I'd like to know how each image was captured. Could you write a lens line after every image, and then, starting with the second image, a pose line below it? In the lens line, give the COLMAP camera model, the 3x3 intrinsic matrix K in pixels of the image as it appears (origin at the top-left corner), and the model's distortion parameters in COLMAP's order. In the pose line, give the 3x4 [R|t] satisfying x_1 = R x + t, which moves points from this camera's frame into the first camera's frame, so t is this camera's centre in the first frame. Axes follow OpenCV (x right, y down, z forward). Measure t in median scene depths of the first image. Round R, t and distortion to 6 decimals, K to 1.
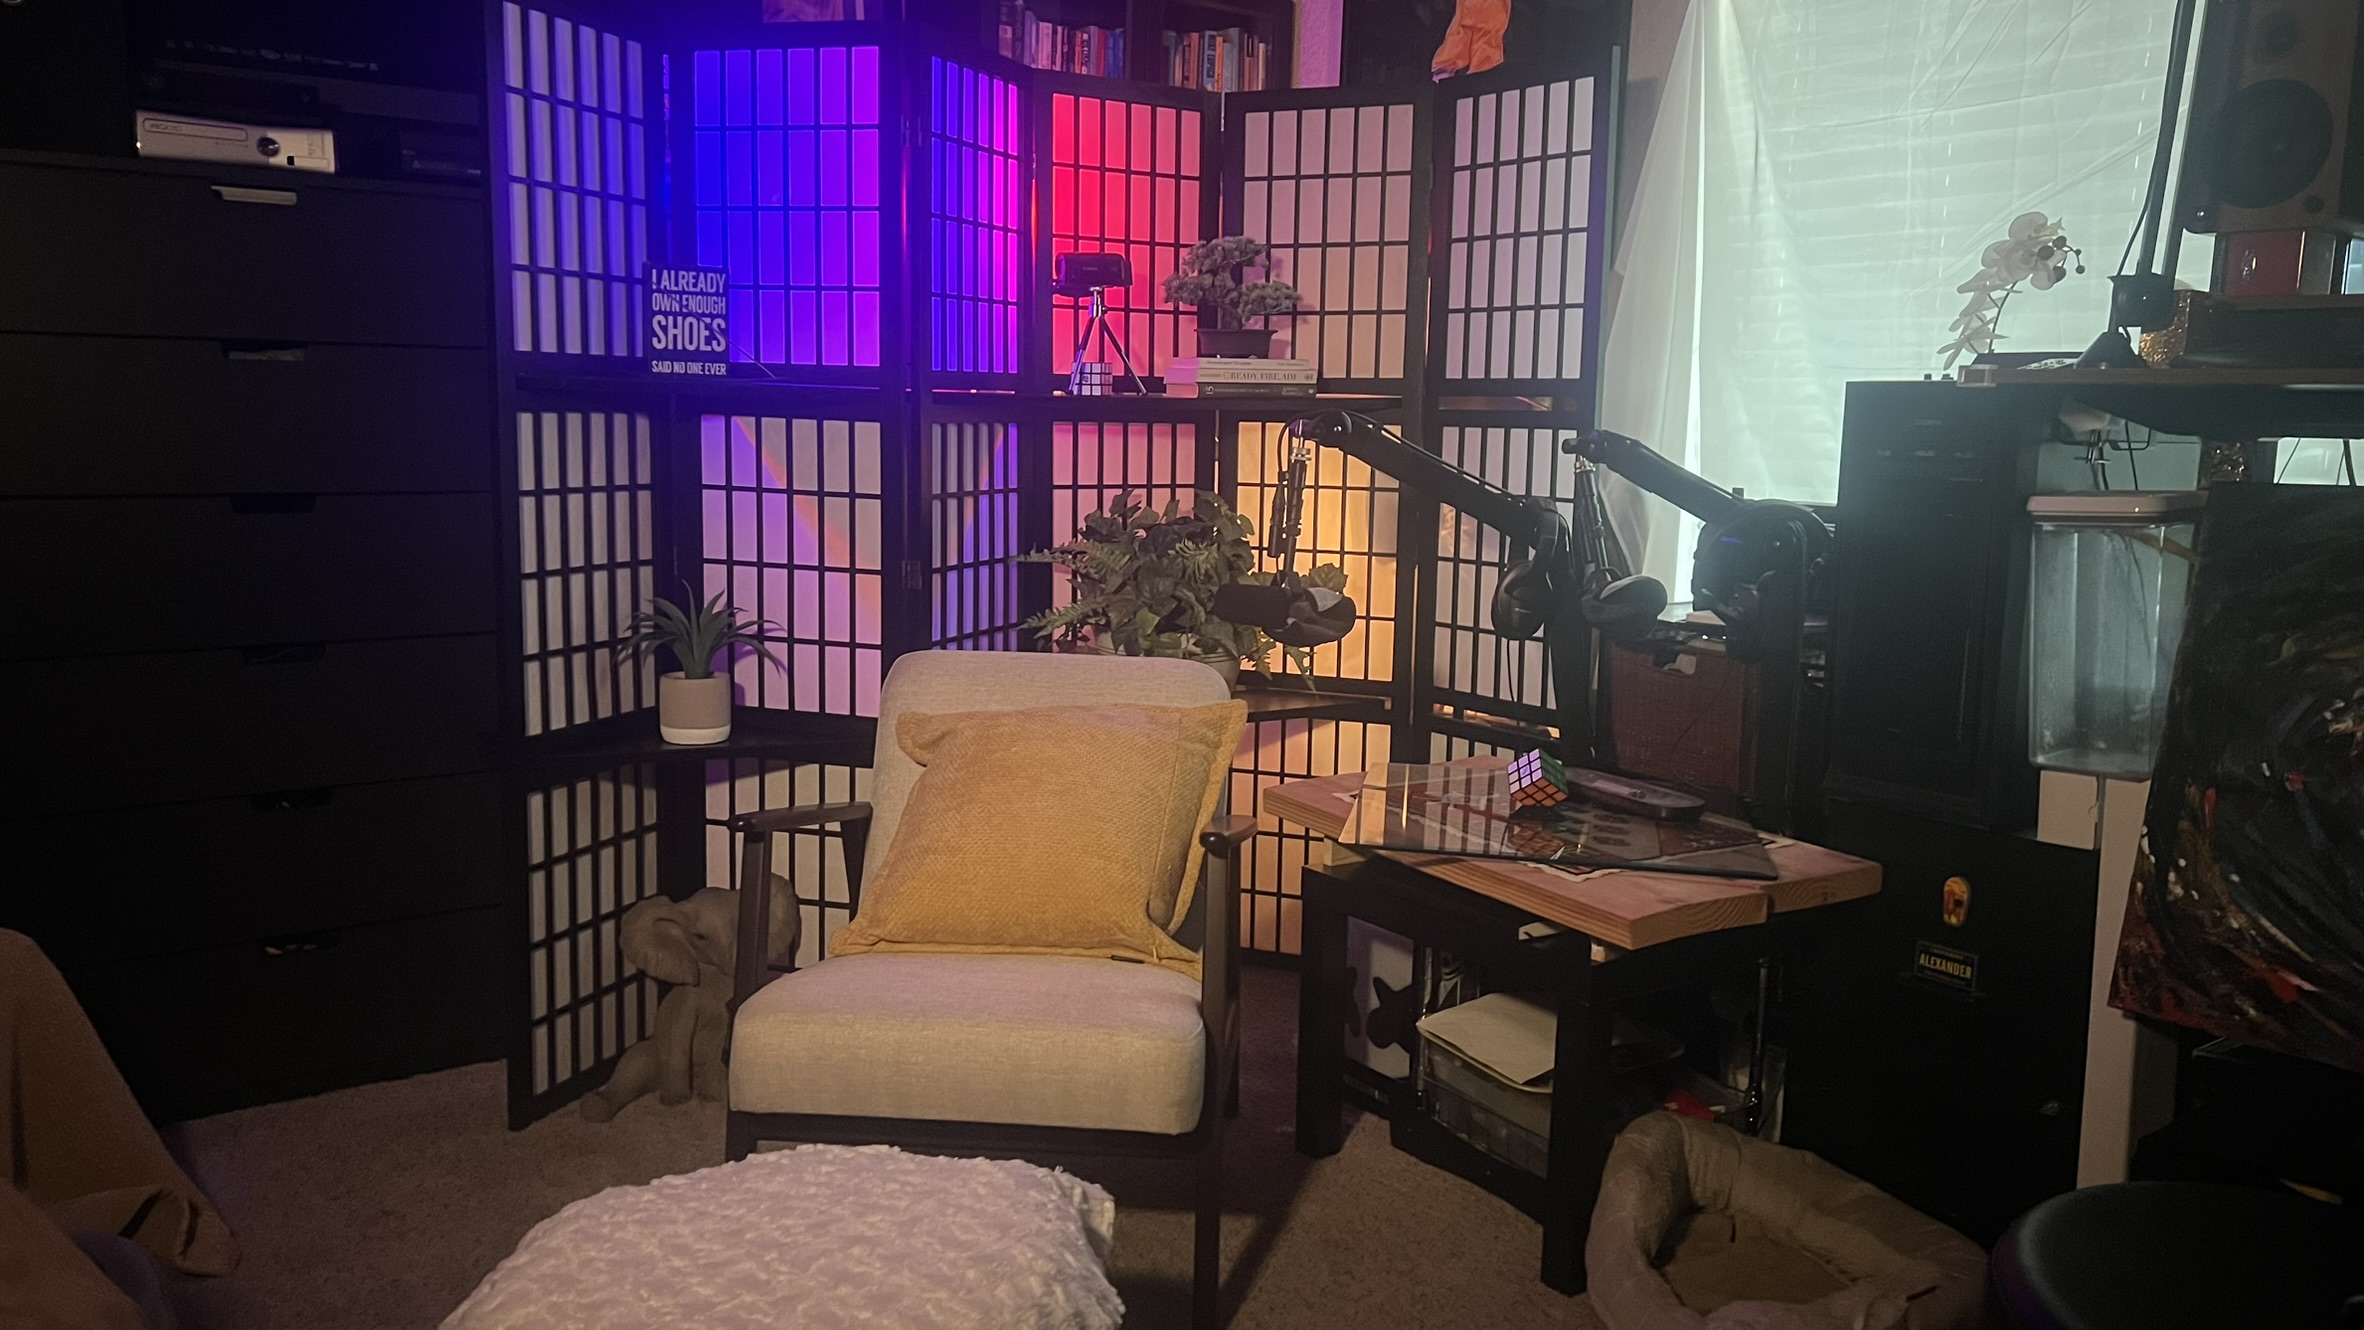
lens RADIAL K [[1787.8, 0, 1161.9], [0, 1787.8, 667.8], [0, 0, 1]] dist [0.136876, -0.268382]
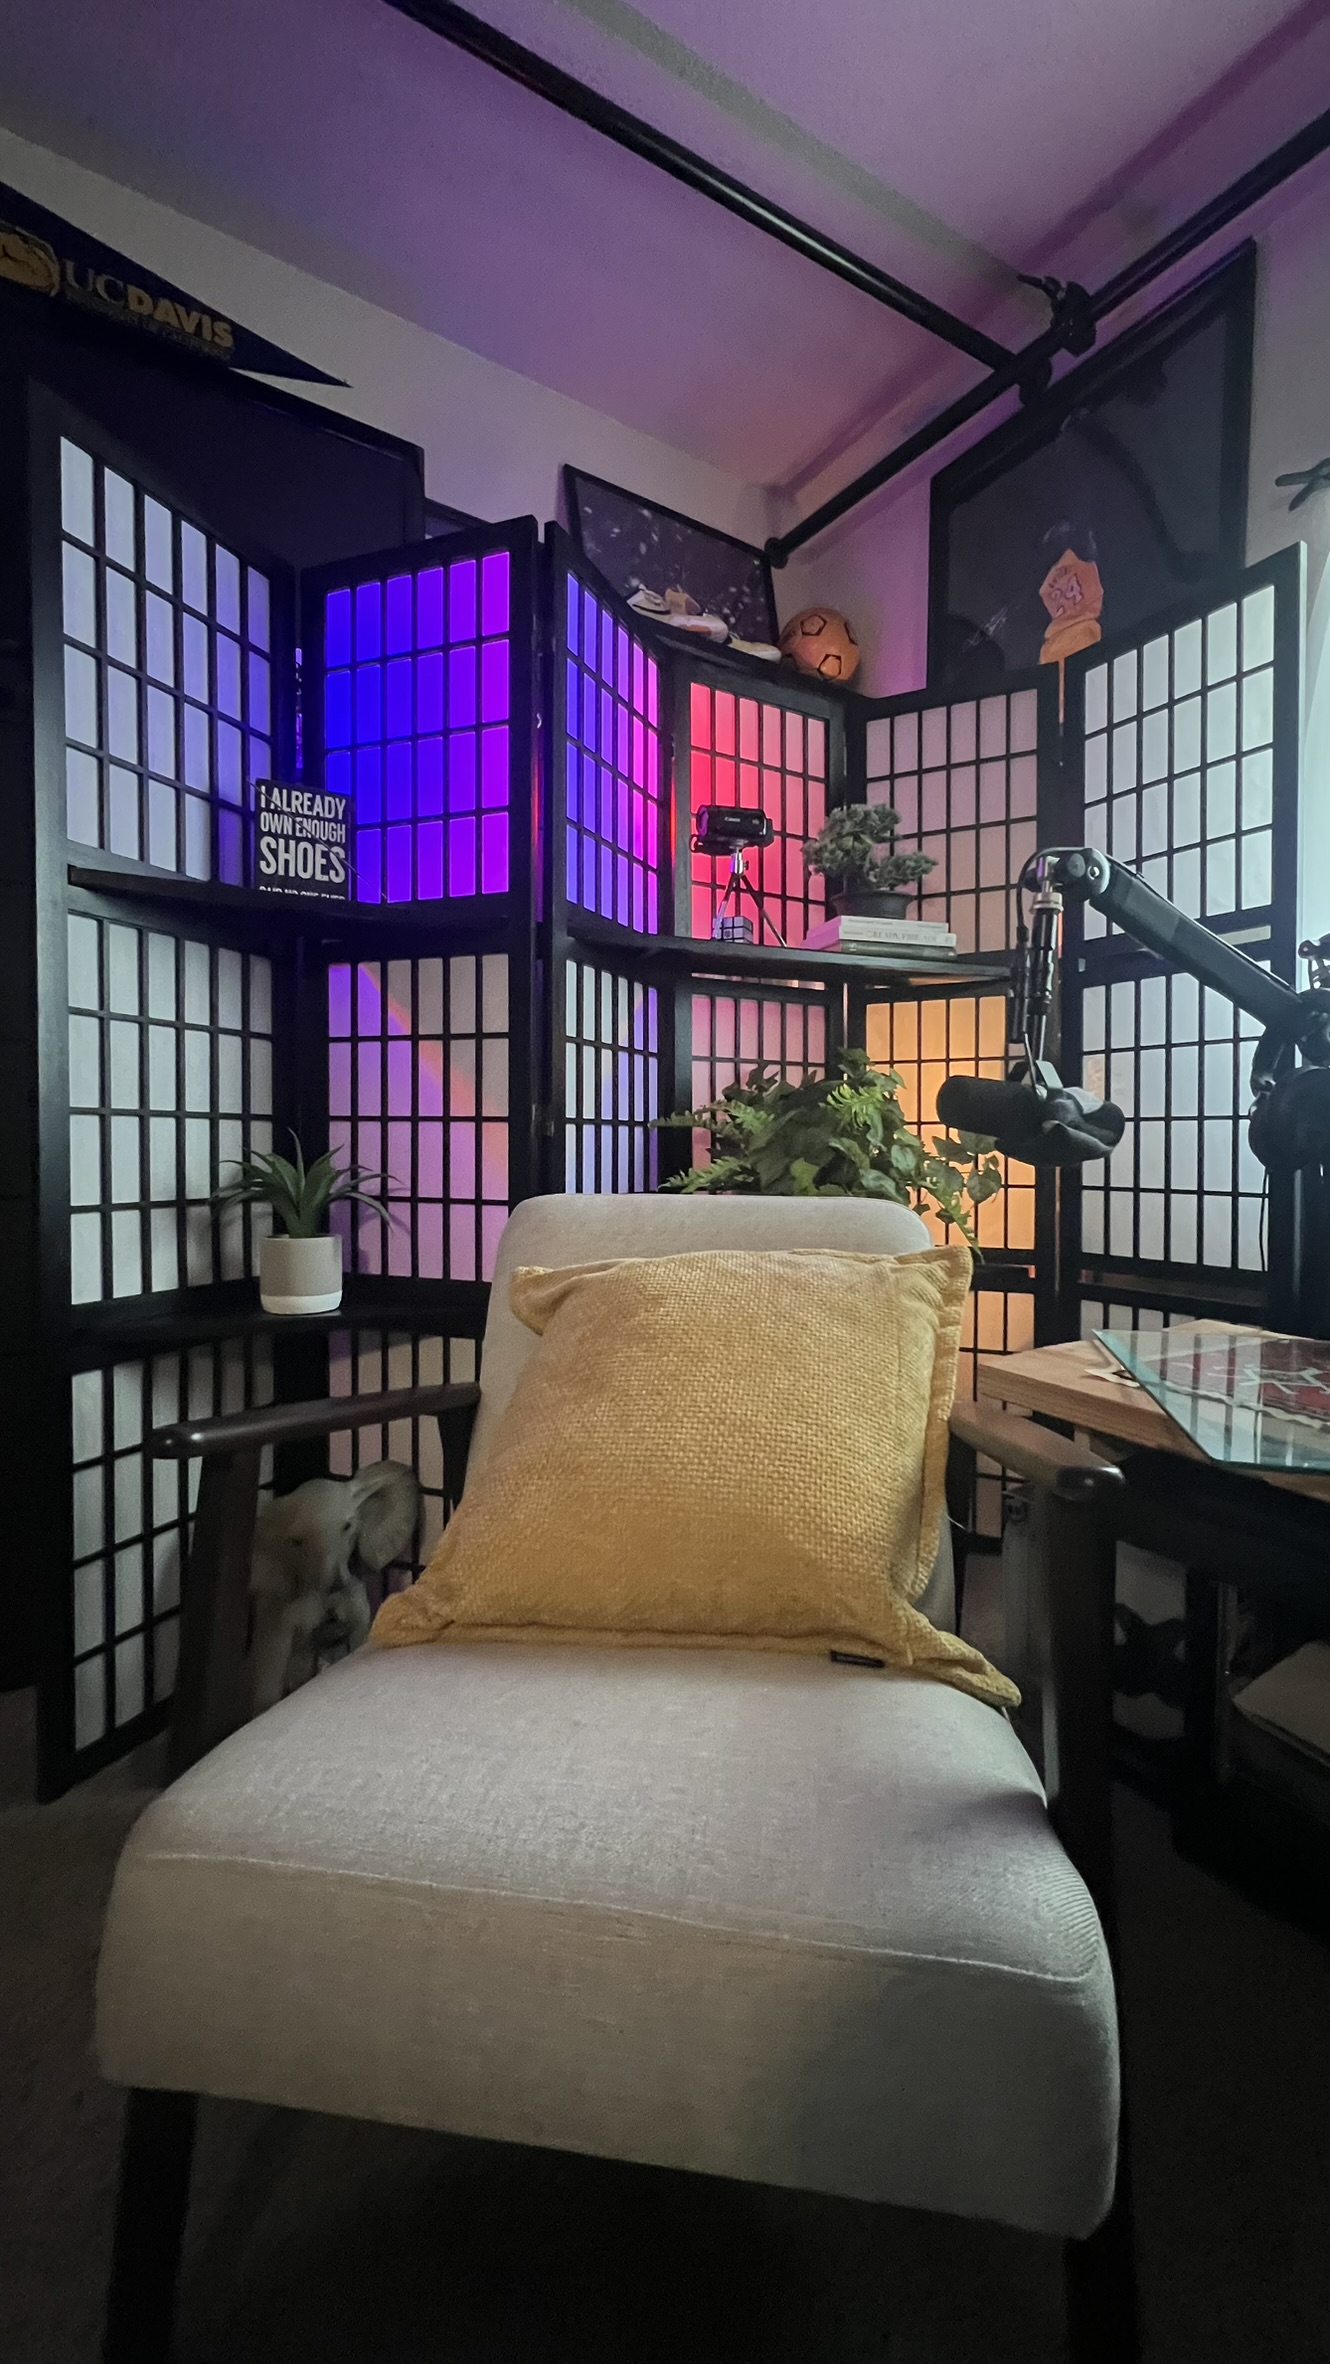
lens RADIAL K [[959.0, 0, 666.0], [0, 959.0, 1166.6], [0, 0, 1]] dist [0.006045, 0.000098]
pose [[0.998080, -0.017414, -0.059439, -0.047287], [0.009819, 0.992013, -0.125751, 0.029910], [0.061154, 0.124926, 0.990280, 0.504605]]
